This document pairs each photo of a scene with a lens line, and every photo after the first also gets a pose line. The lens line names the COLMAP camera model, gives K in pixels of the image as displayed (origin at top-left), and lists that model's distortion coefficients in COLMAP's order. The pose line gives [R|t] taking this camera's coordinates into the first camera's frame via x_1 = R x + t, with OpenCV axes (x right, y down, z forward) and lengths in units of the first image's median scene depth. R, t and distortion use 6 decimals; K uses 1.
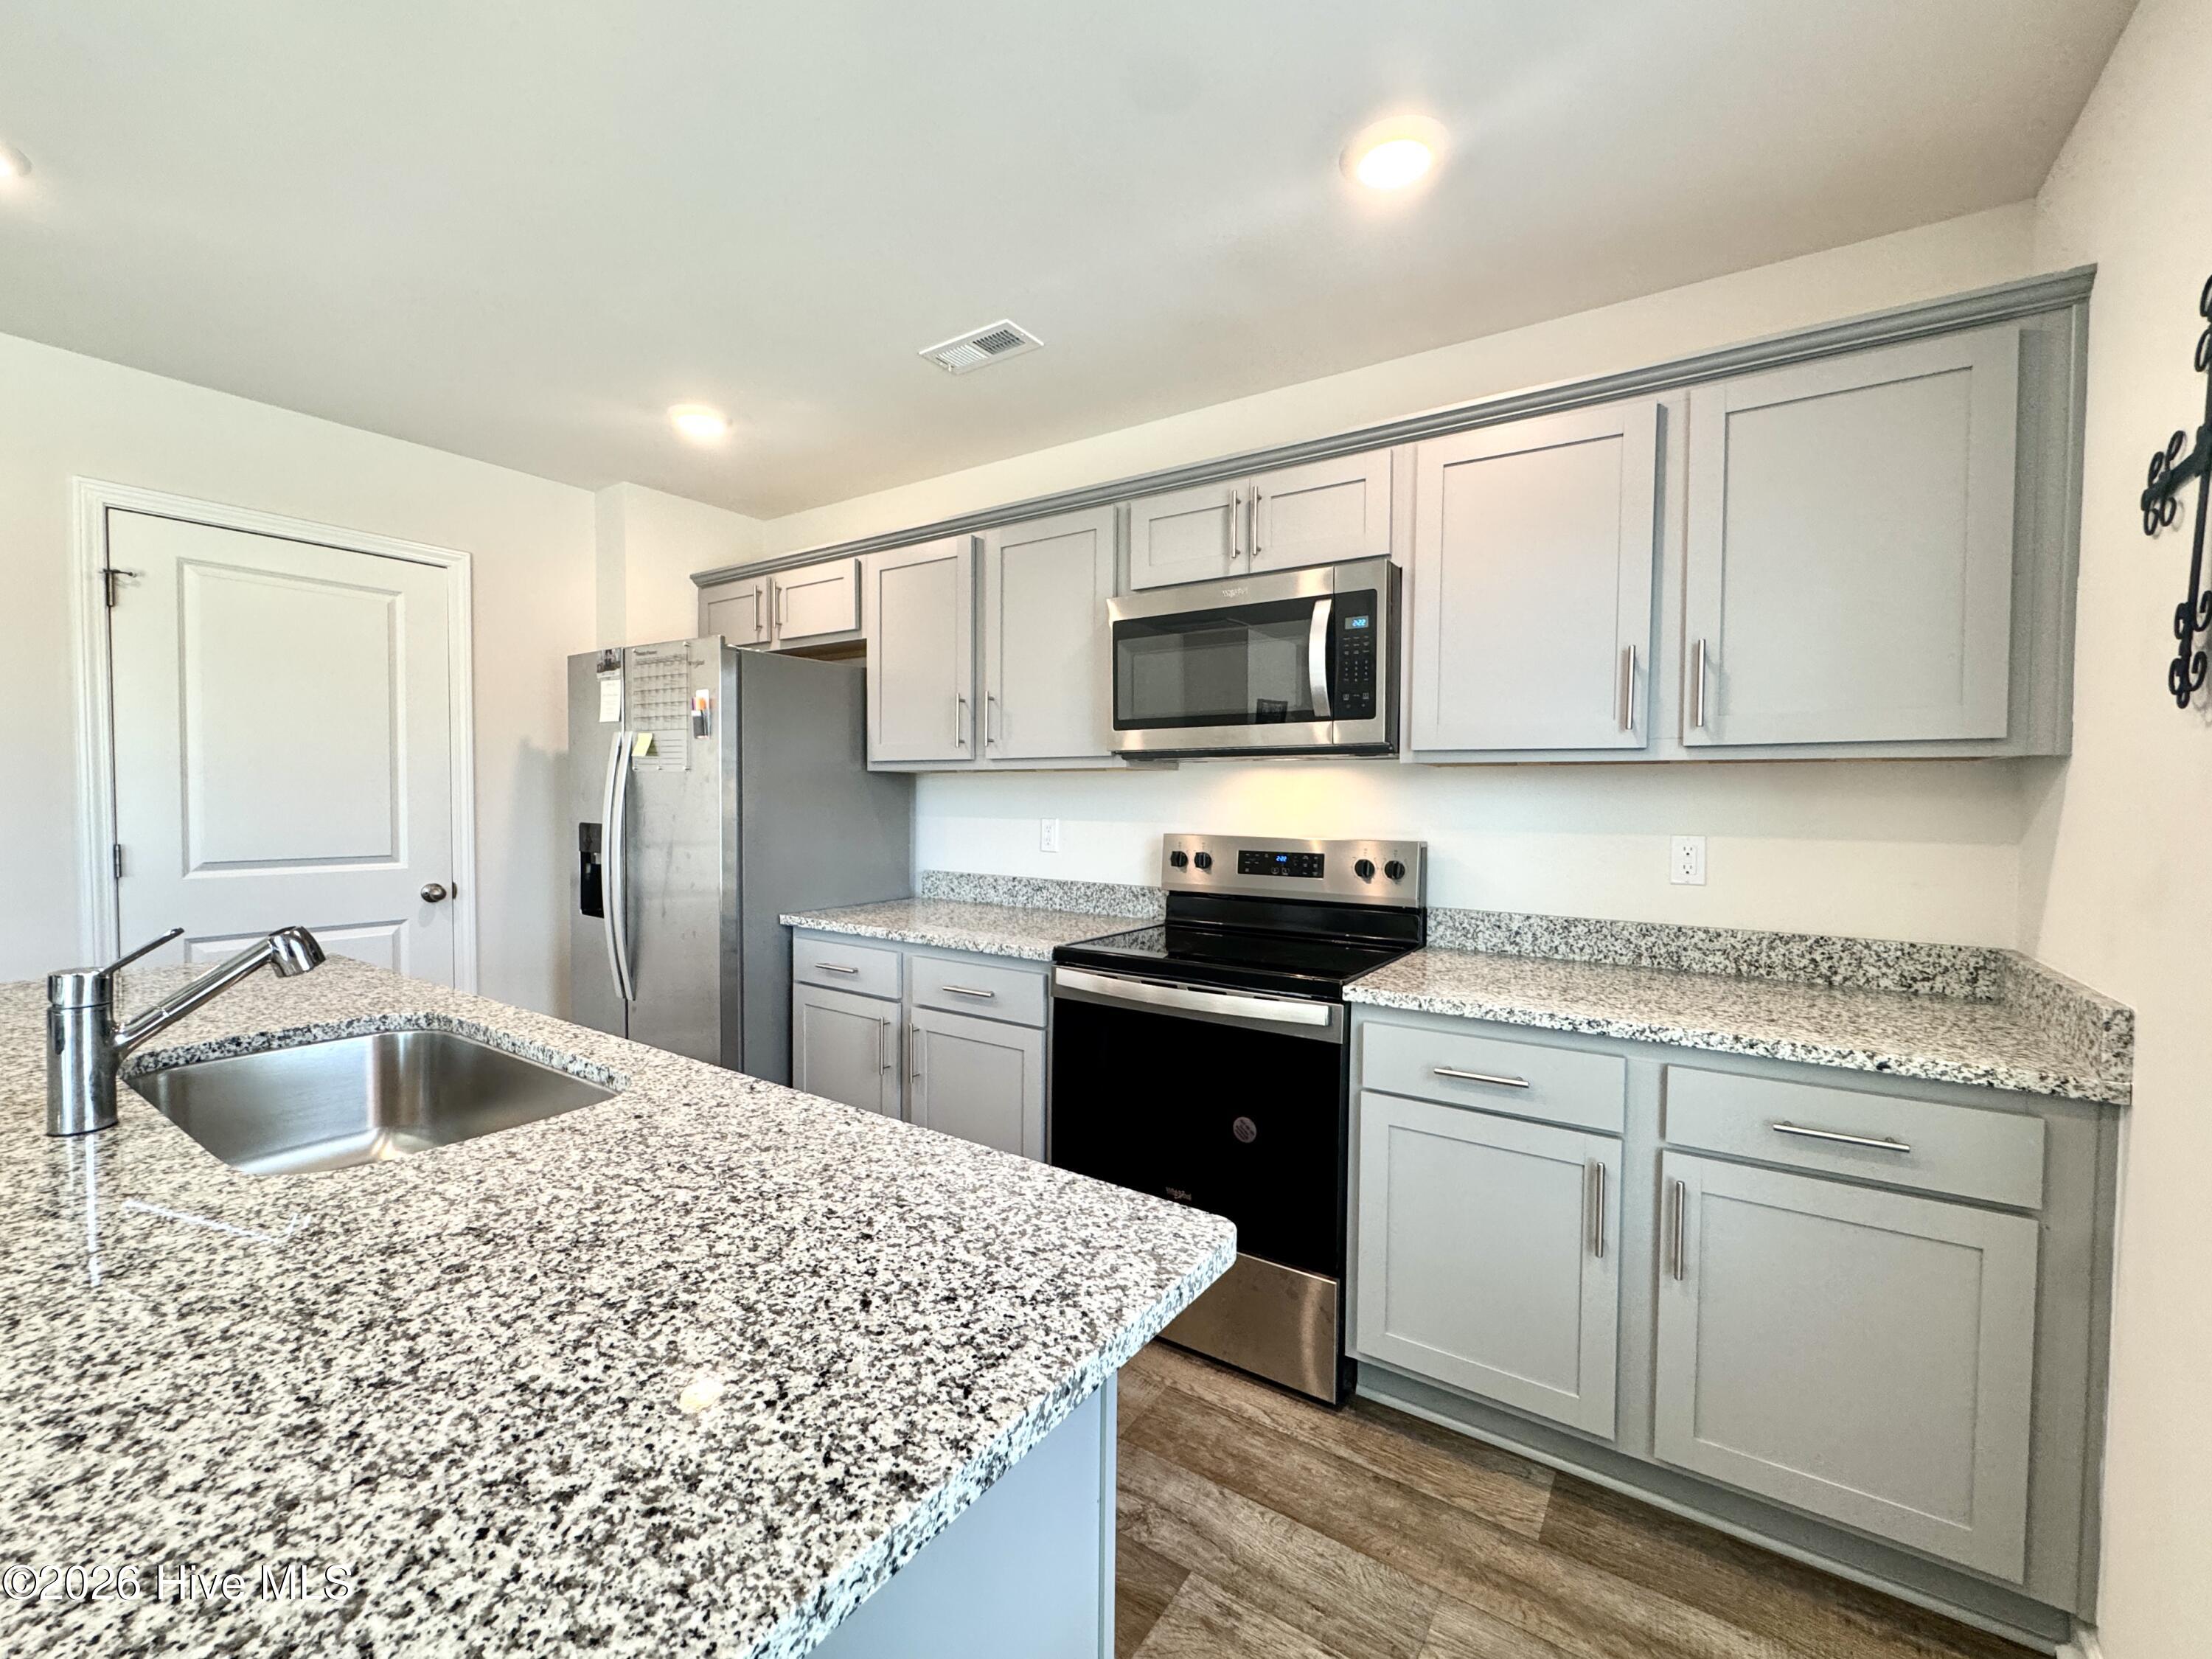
lens RADIAL K [[924.6, 0, 1103.8], [0, 924.6, 824.8], [0, 0, 1]] dist [-0.002672, -0.000486]
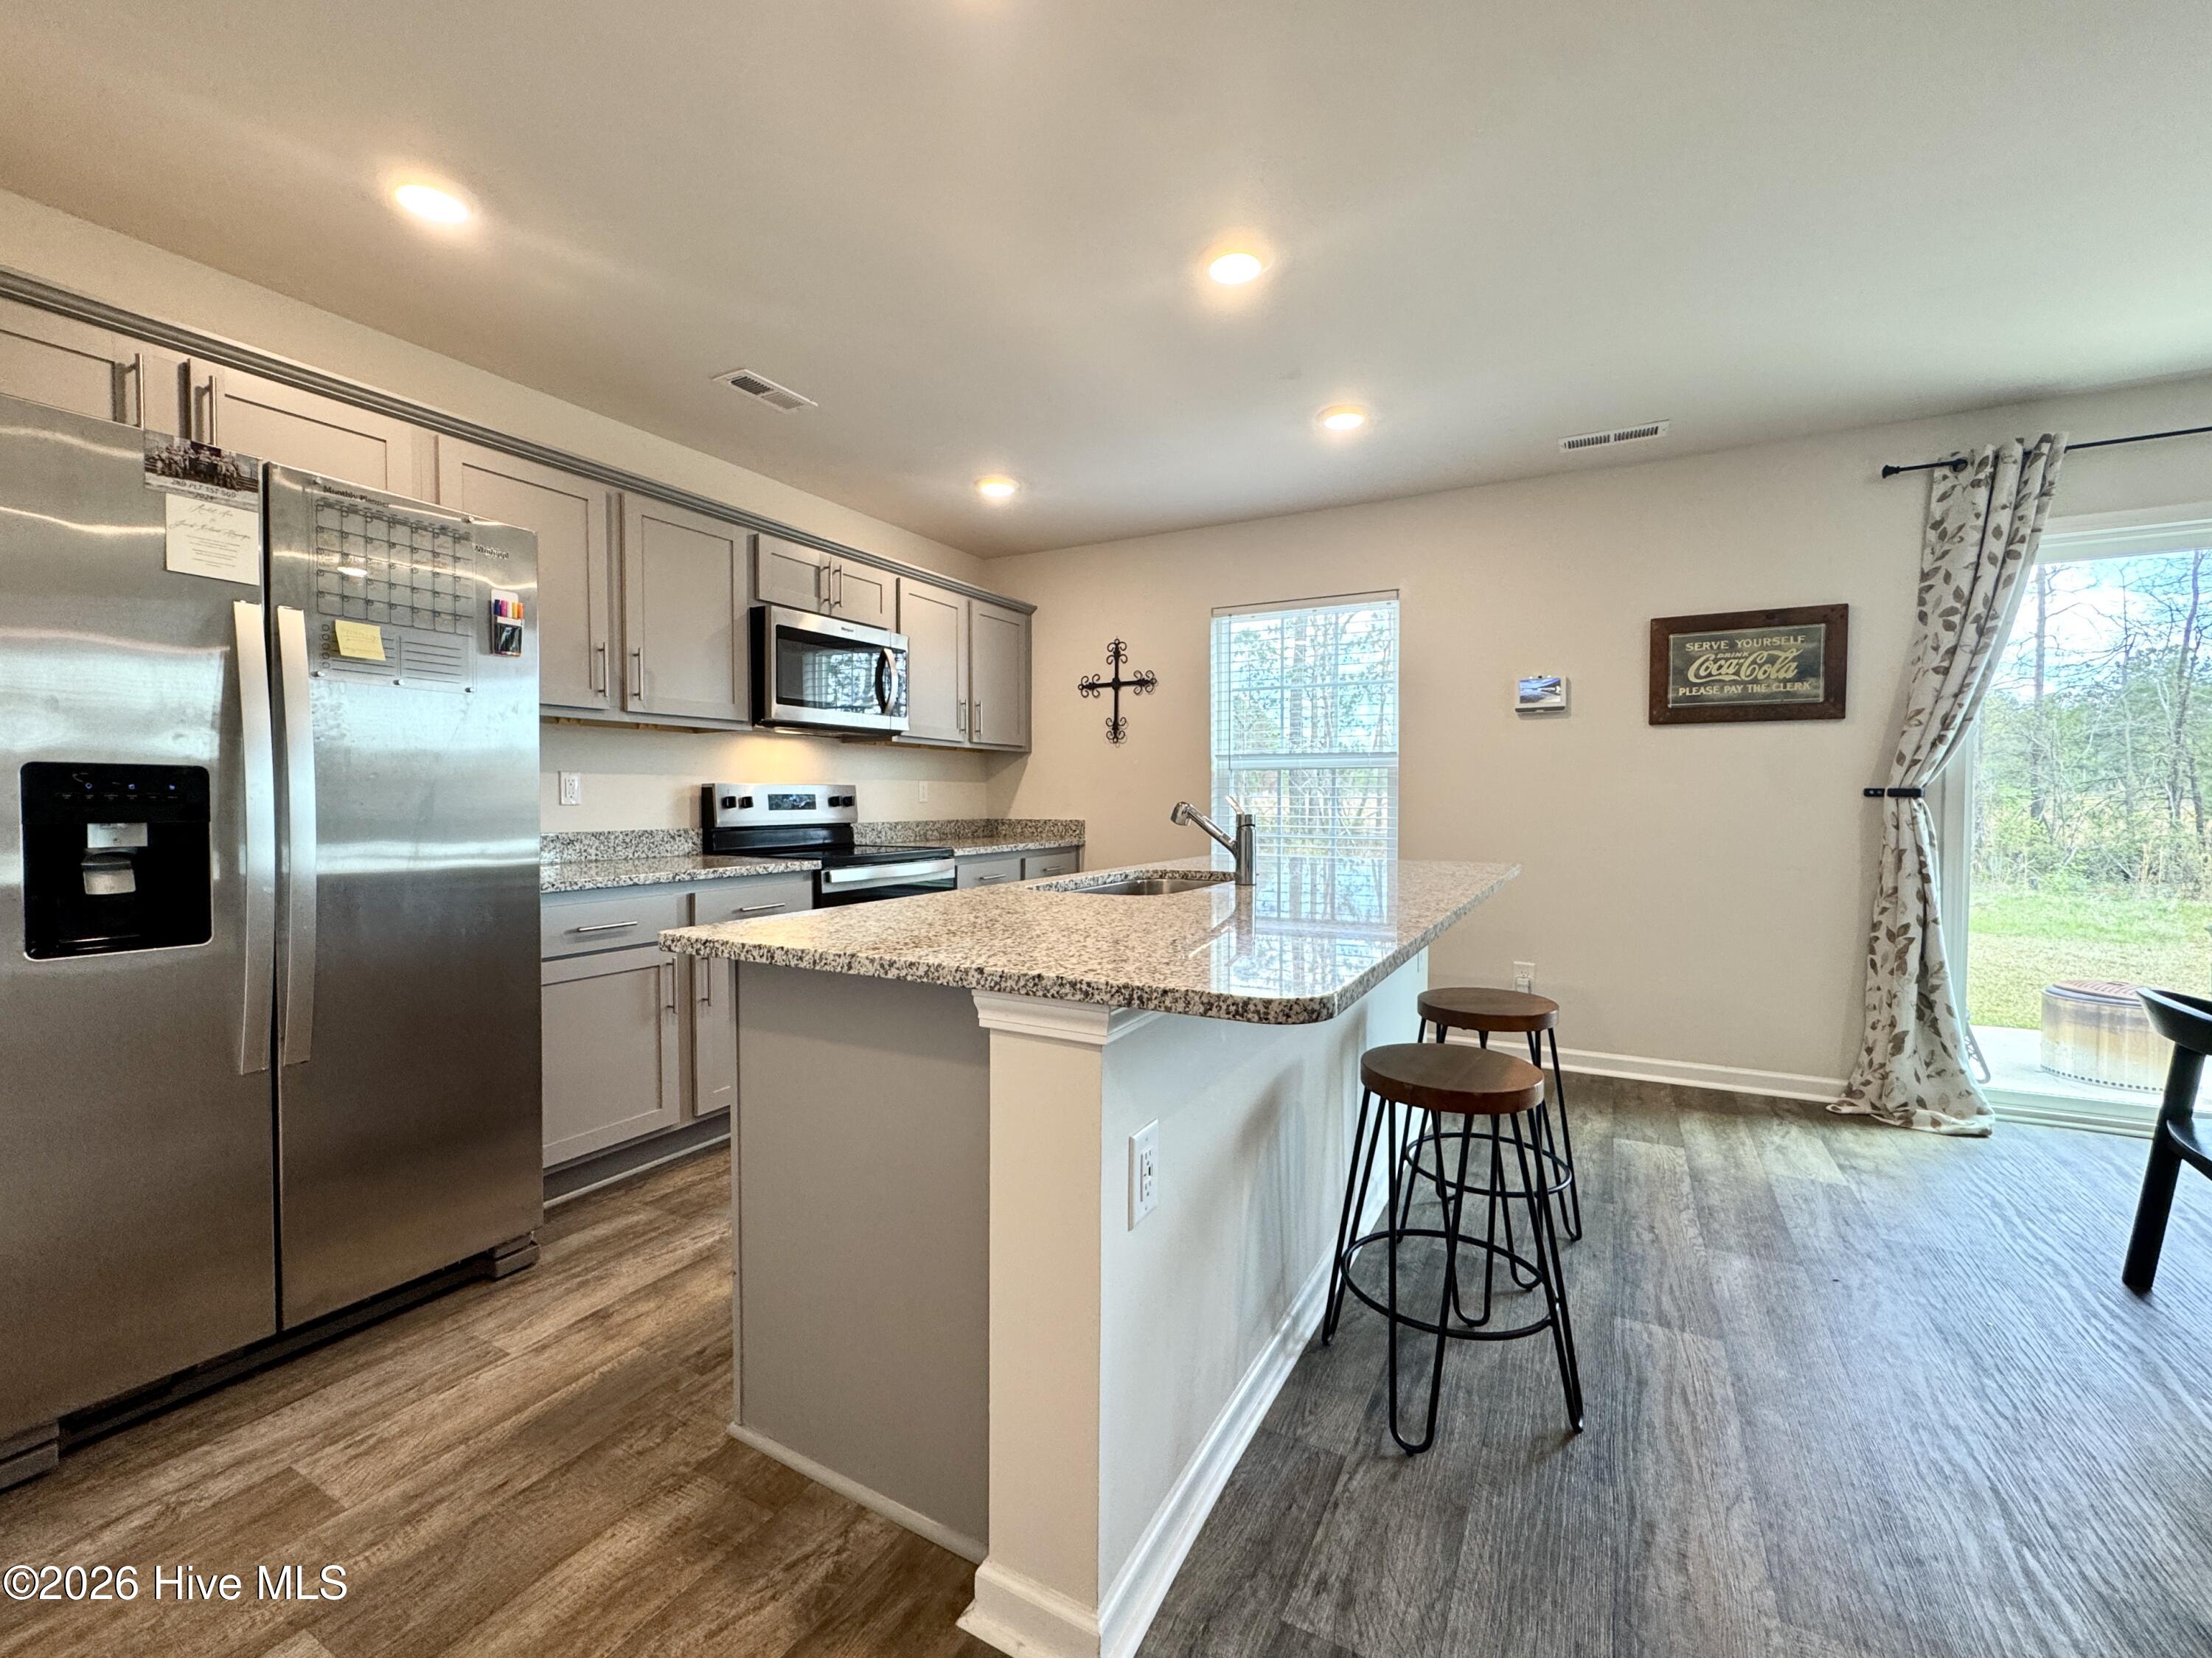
lens RADIAL K [[920.5, 0, 1103.3], [0, 920.5, 824.5], [0, 0, 1]] dist [-0.003129, -0.000621]
pose [[-0.094003, -0.037455, 0.994867, -1.561095], [0.030851, 0.998703, 0.040515, 0.038994], [-0.995094, 0.034501, -0.092726, 0.732992]]
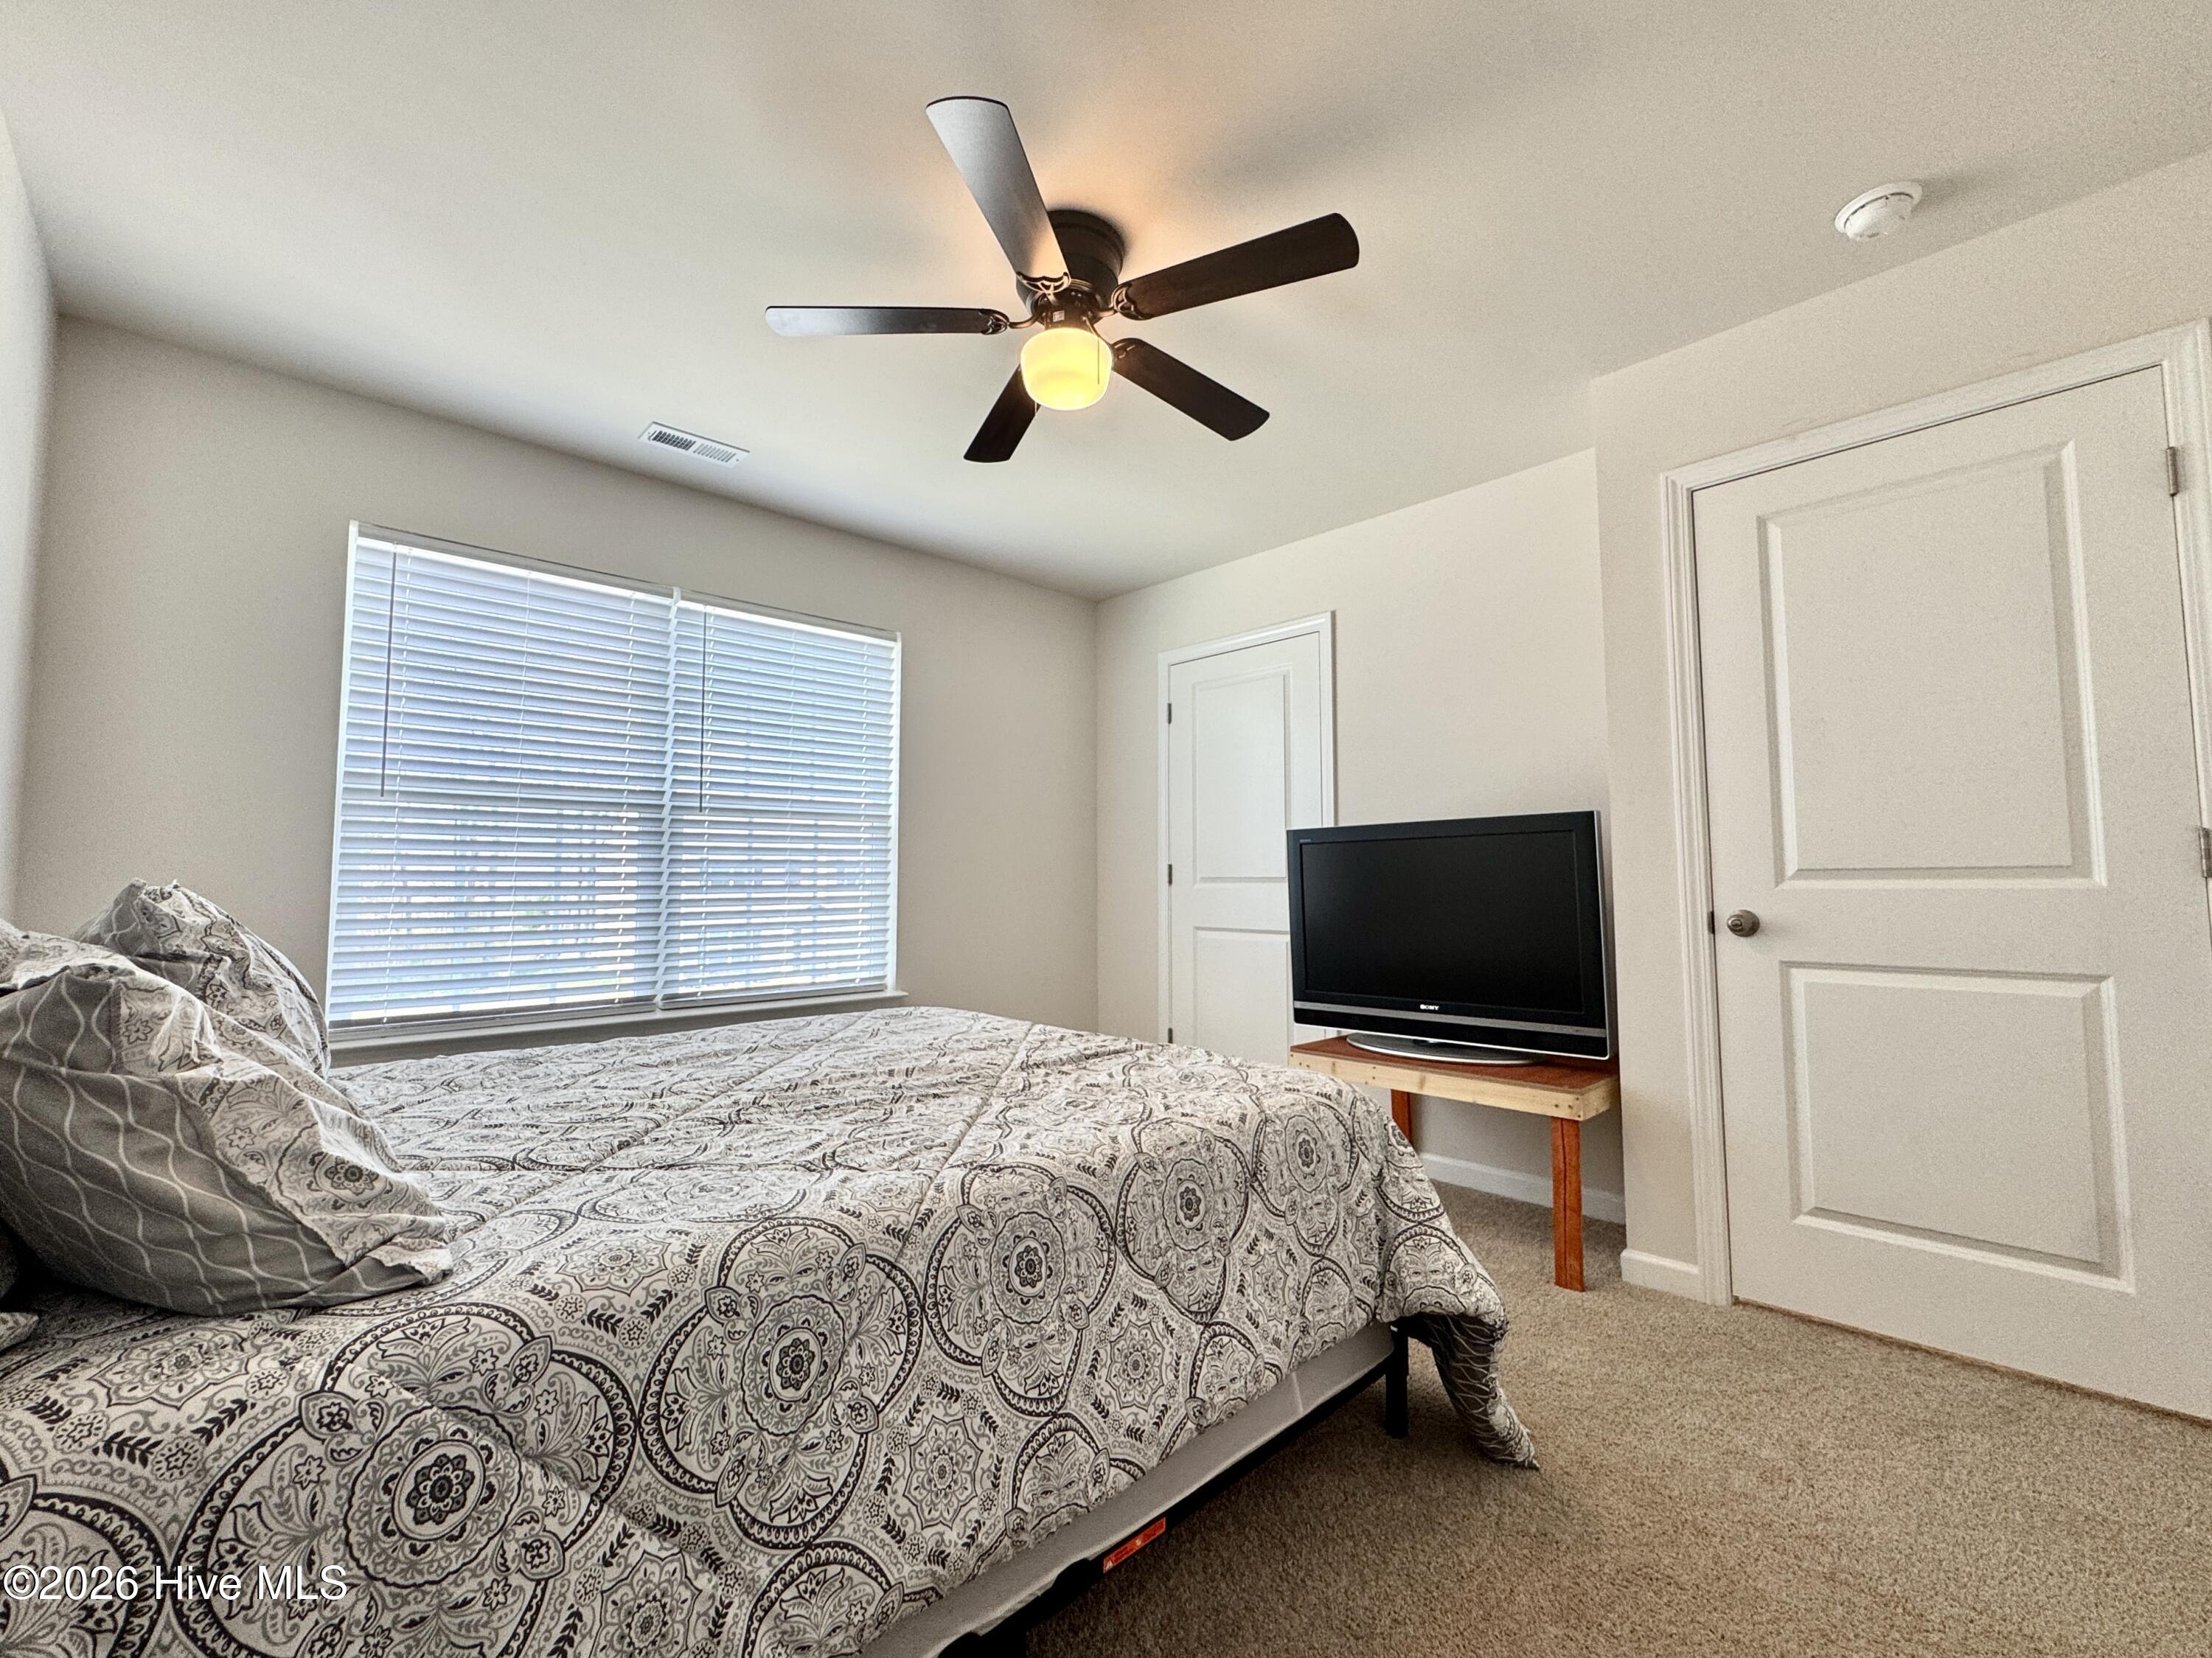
lens RADIAL K [[904.8, 0, 1104.4], [0, 904.8, 824.5], [0, 0, 1]] dist [-0.003852, 0.000058]
pose [[-0.196749, -0.076926, -0.977431, -0.086721], [-0.027526, 0.996958, -0.072922, 0.093292], [0.980067, 0.012557, -0.198268, 0.676510]]
